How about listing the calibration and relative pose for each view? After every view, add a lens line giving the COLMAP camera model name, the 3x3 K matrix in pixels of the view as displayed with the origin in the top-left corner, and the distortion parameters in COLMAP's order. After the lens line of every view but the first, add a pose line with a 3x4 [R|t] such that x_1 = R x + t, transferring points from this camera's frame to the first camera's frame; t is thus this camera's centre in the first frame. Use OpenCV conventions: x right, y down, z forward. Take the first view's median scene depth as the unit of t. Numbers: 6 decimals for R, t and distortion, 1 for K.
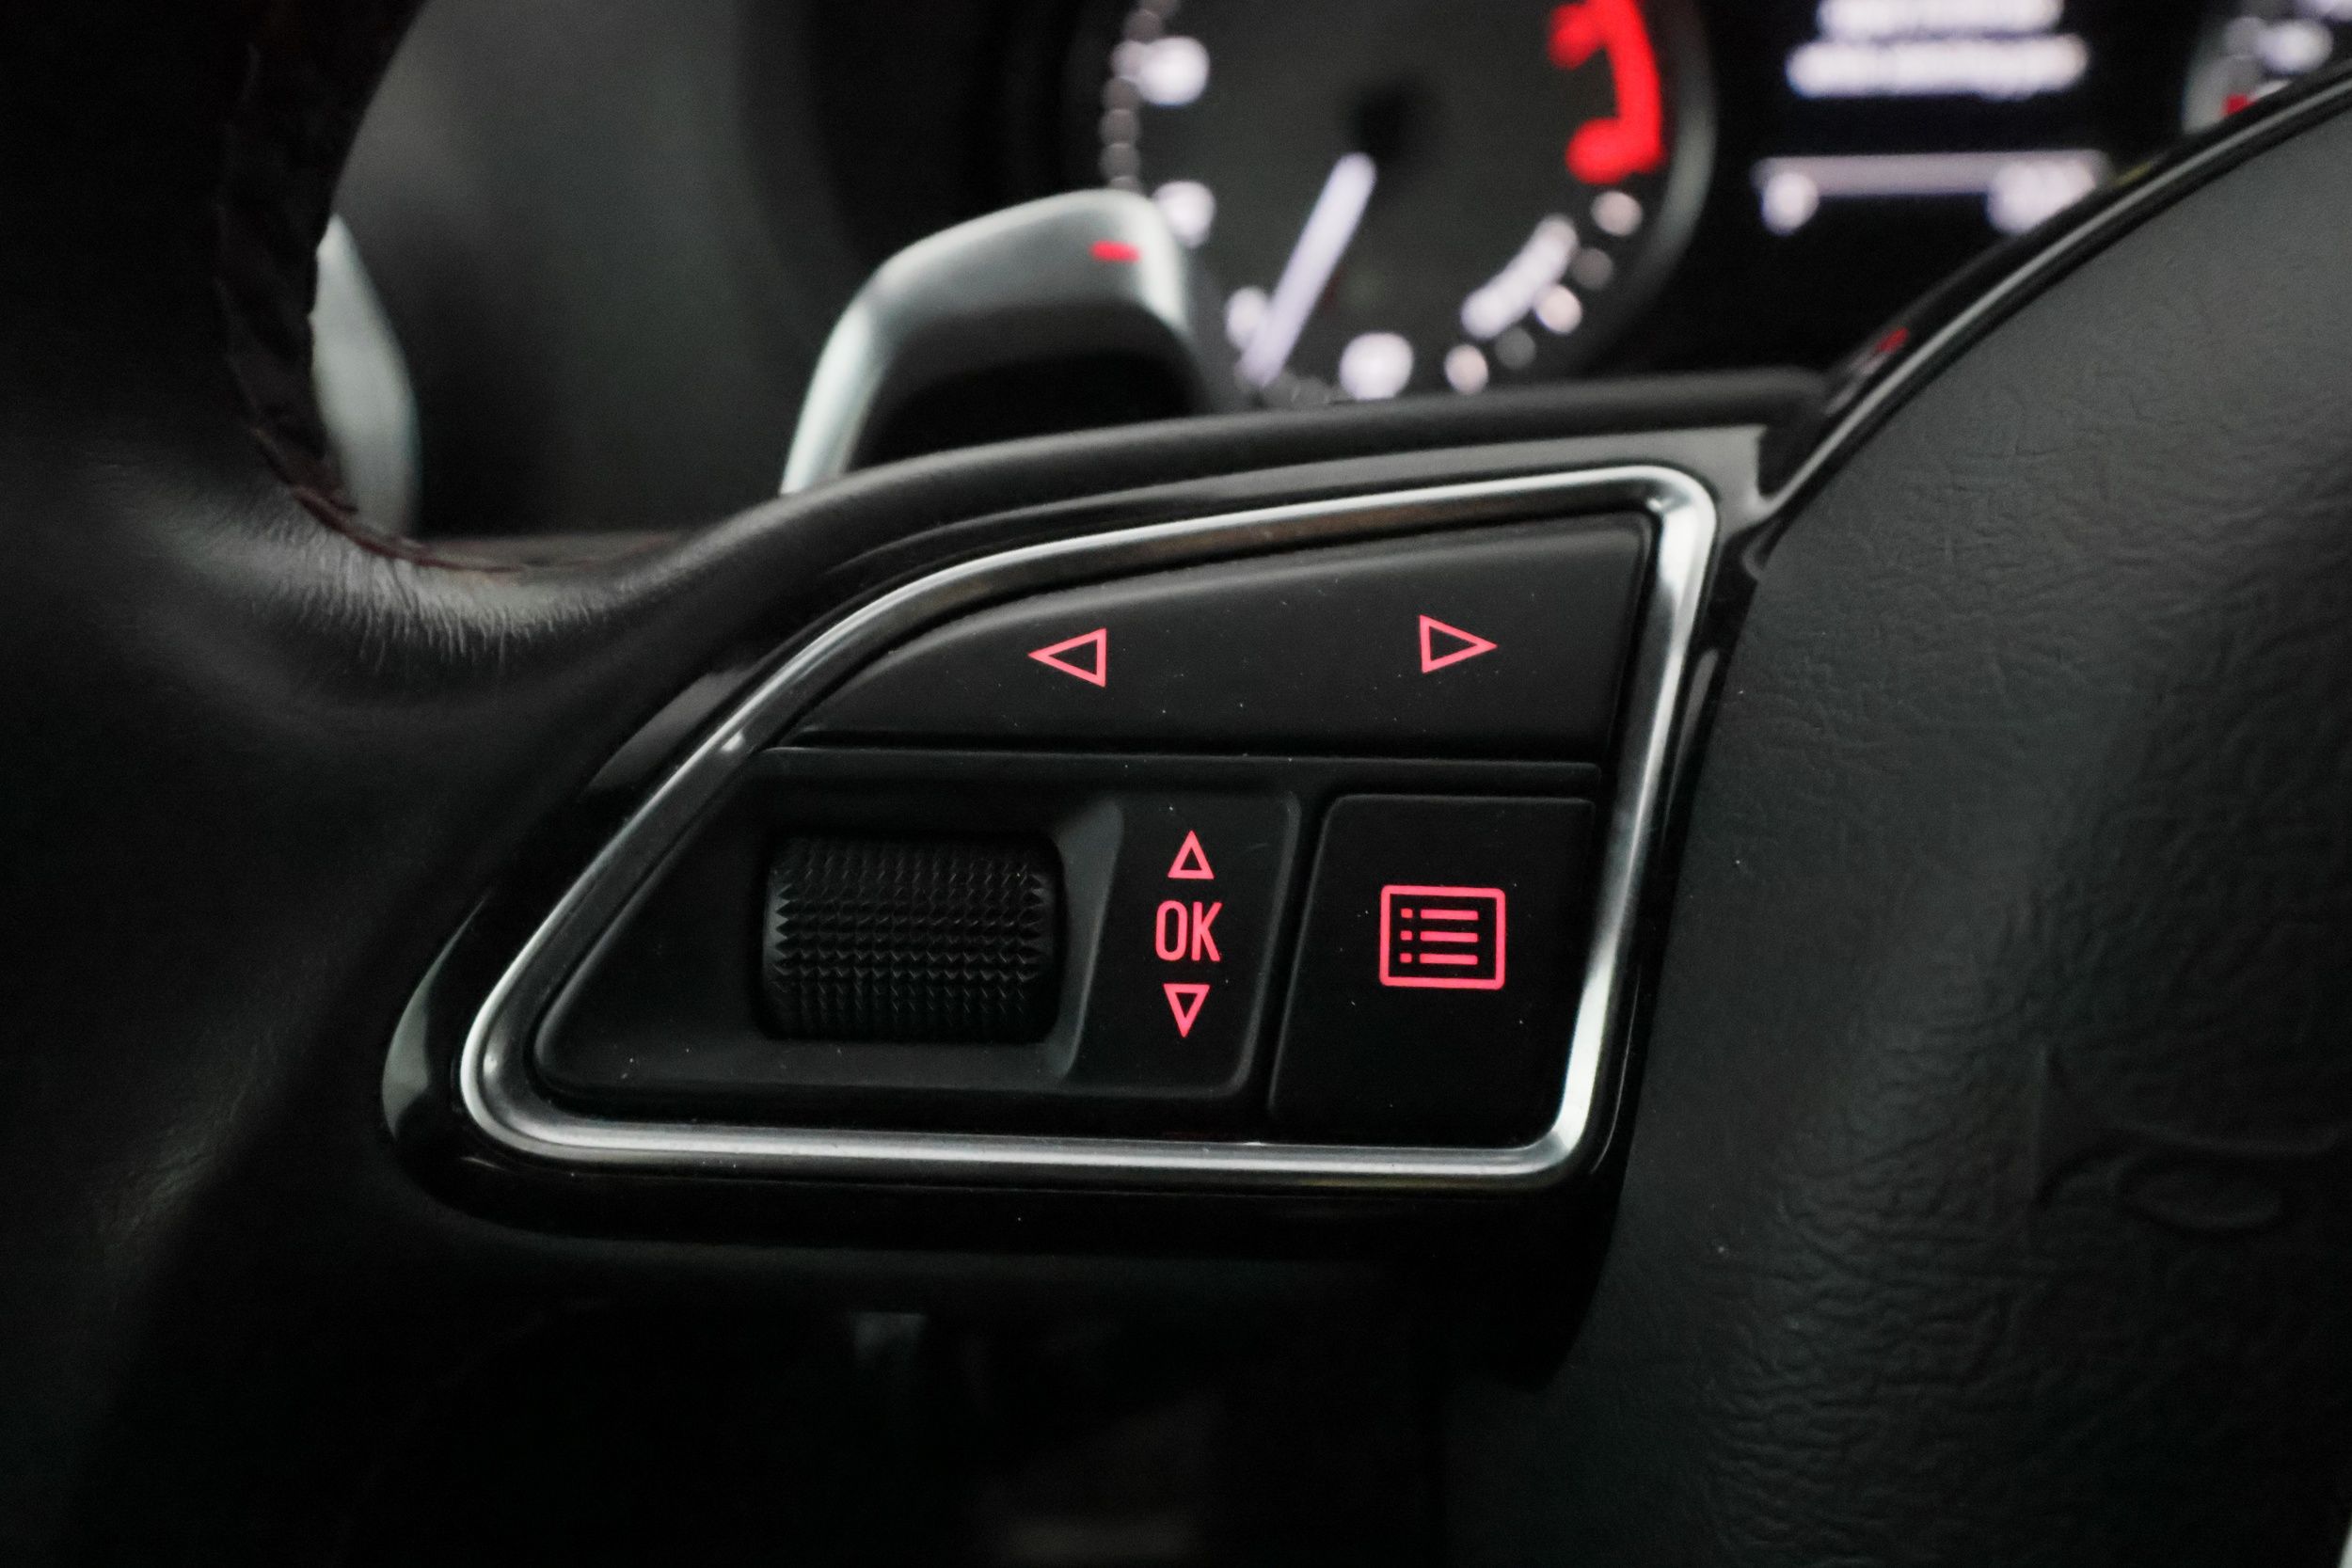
lens RADIAL K [[1905.6, 0, 1176.0], [0, 1905.6, 784.0], [0, 0, 1]] dist [0.005698, 0.012588]
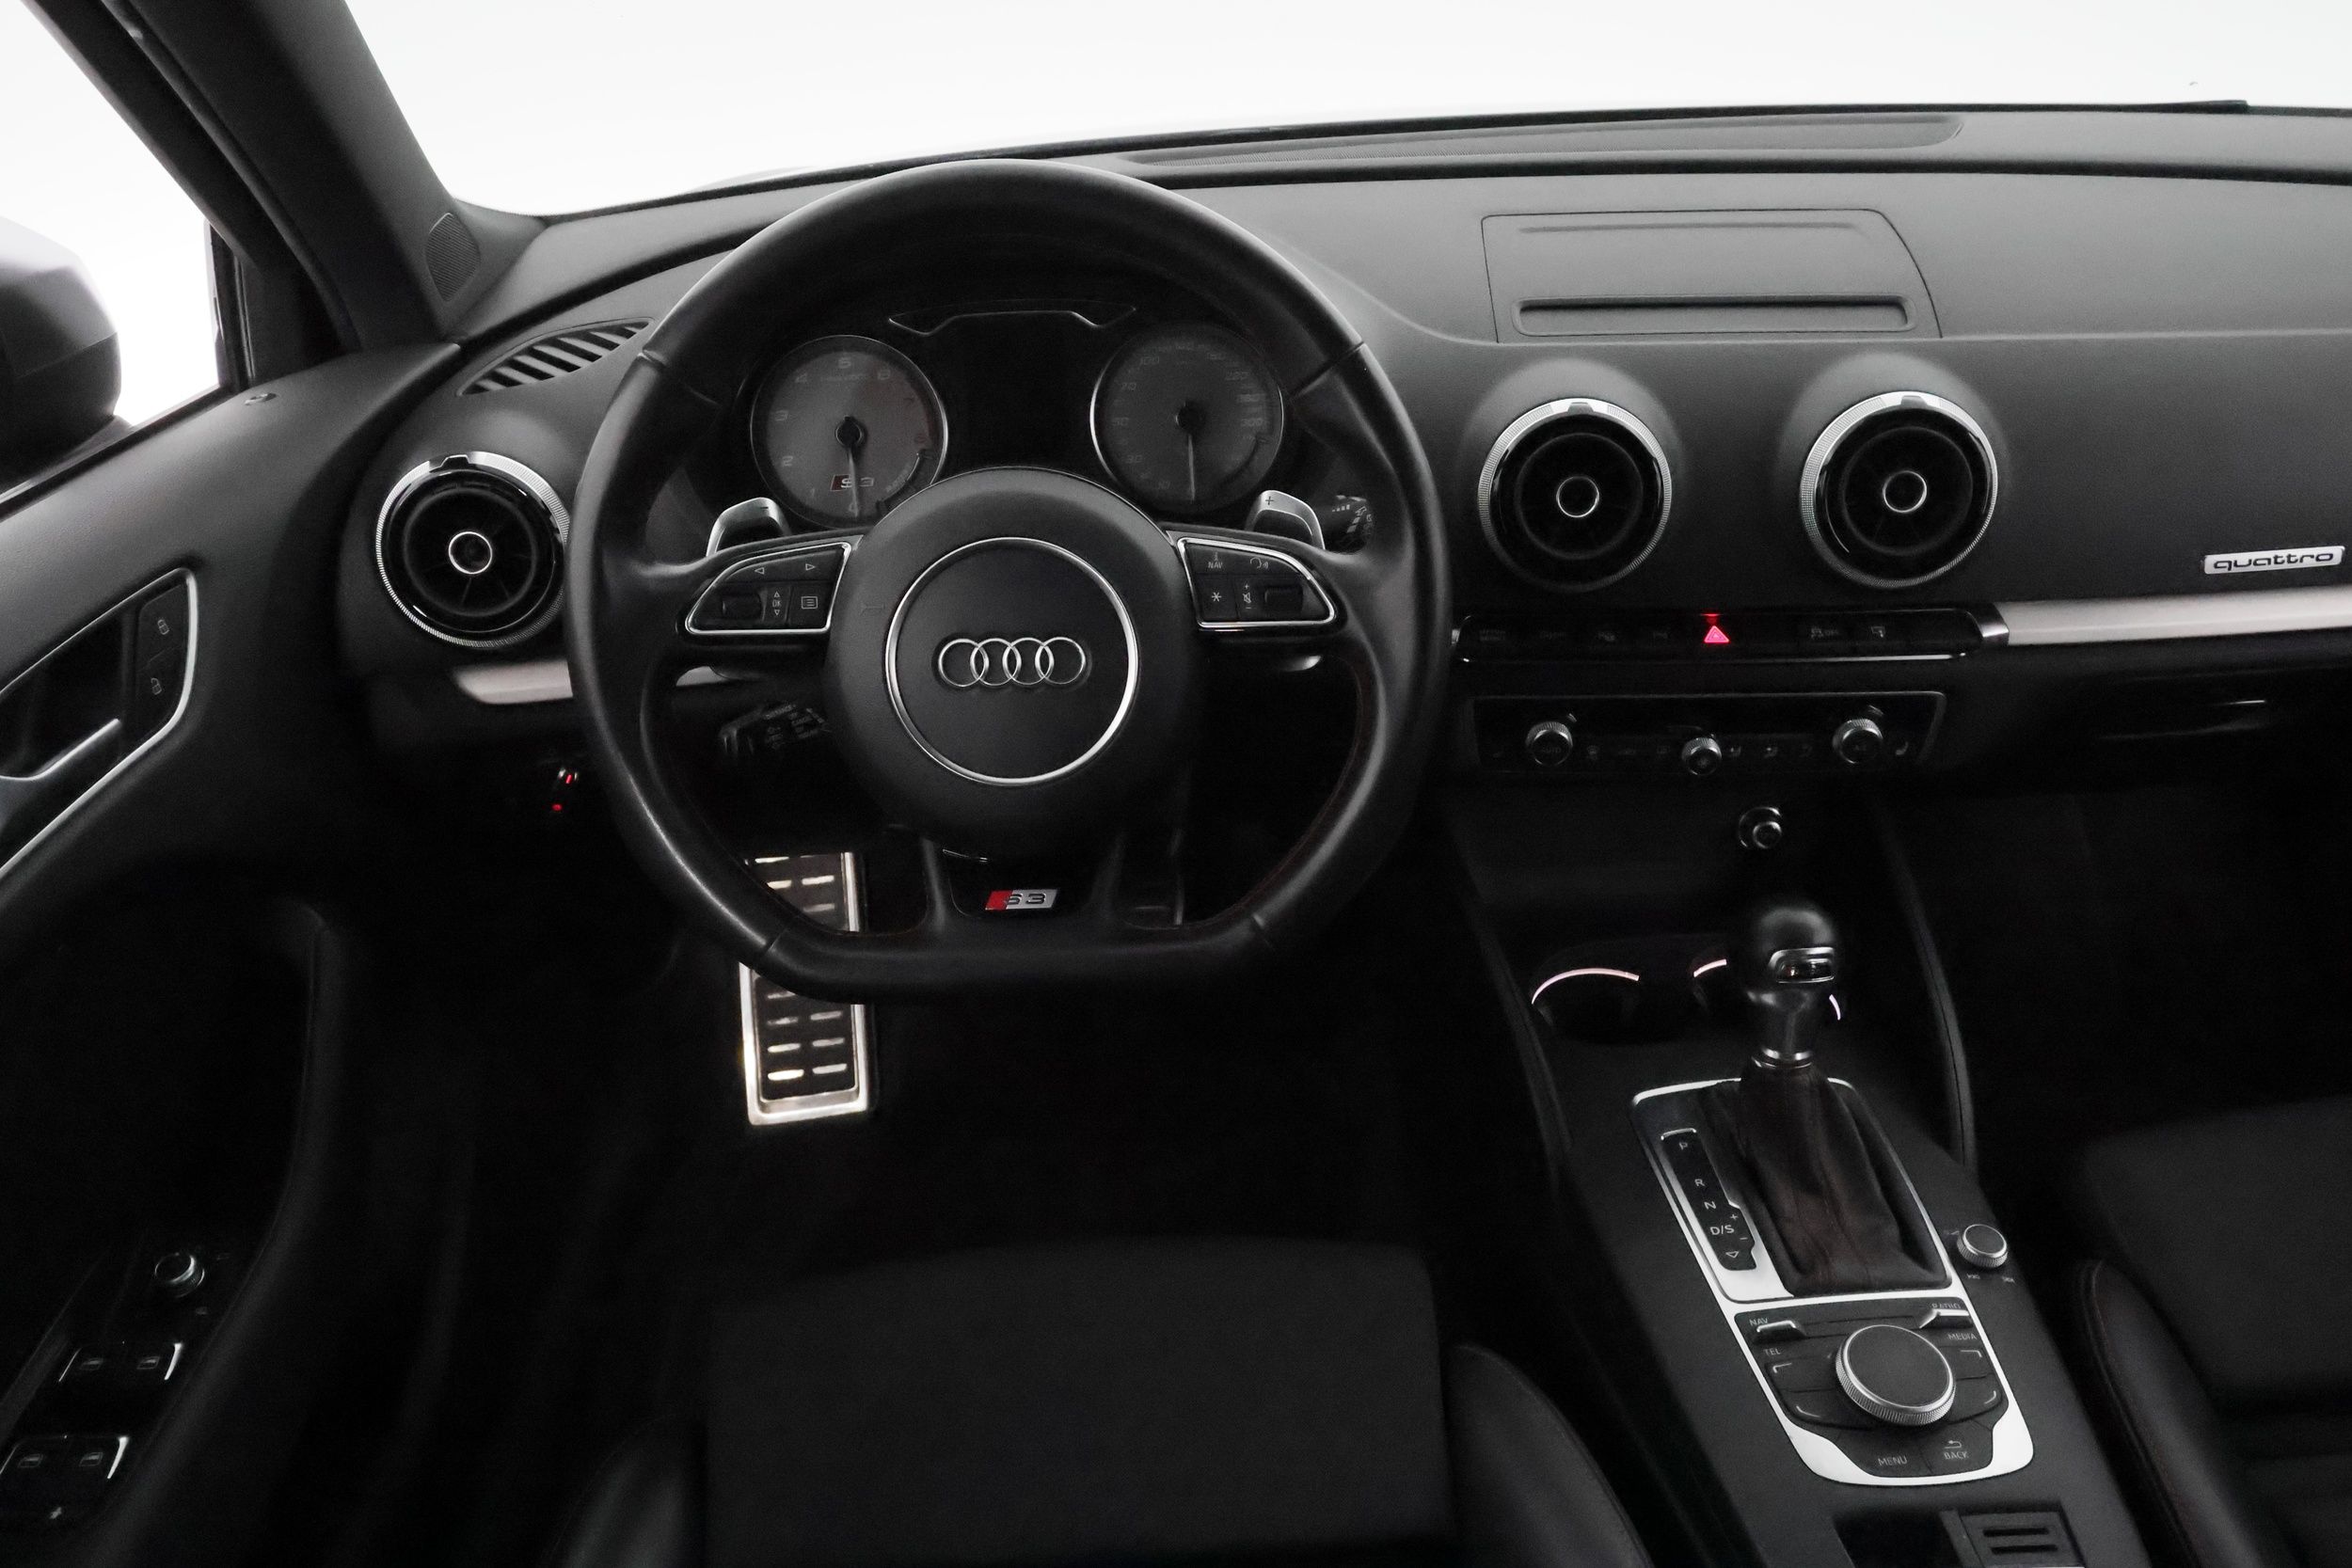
lens RADIAL K [[1766.3, 0, 1176.0], [0, 1766.3, 784.0], [0, 0, 1]] dist [0.008966, 0.003998]
pose [[0.985953, -0.081020, 0.146053, 0.496536], [0.084578, 0.996249, -0.018308, 1.075125], [-0.144022, 0.030404, 0.989107, -6.355655]]
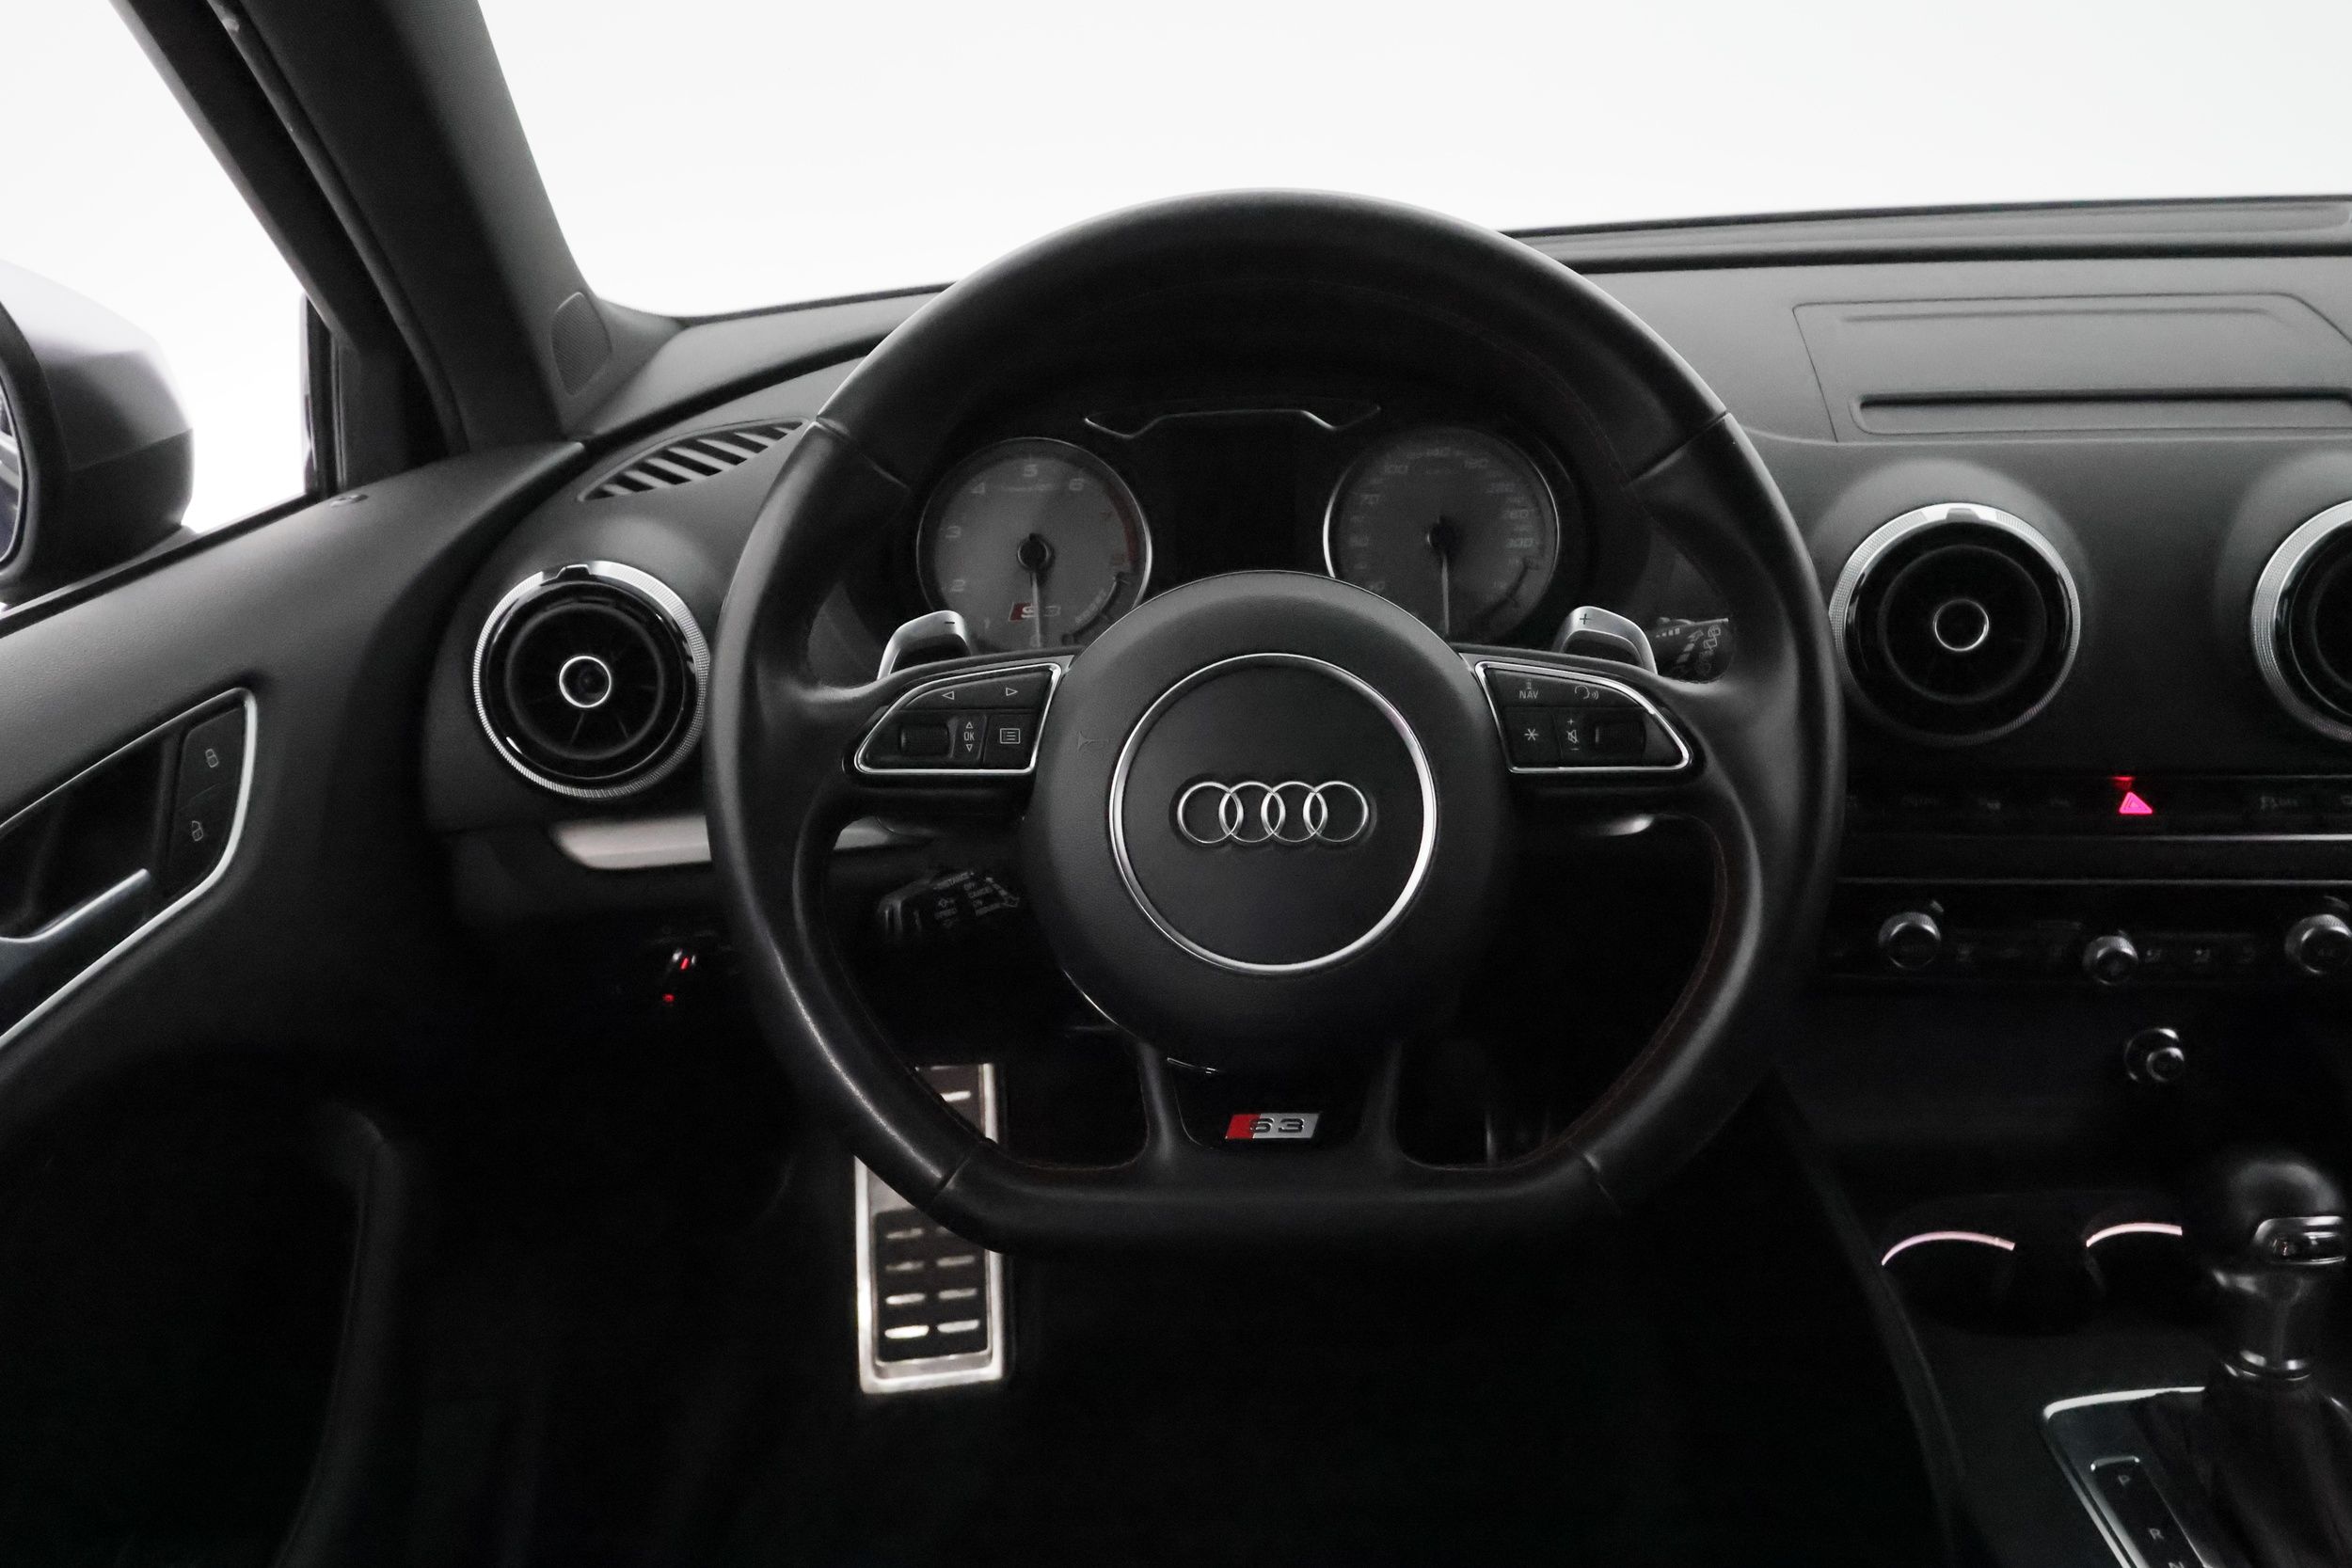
lens RADIAL K [[1905.6, 0, 1176.0], [0, 1905.6, 784.0], [0, 0, 1]] dist [0.005698, 0.012588]
pose [[0.994215, -0.052318, 0.093800, 0.083344], [0.064774, 0.988714, -0.135091, 1.089371], [-0.085674, 0.140385, 0.986383, -5.073951]]
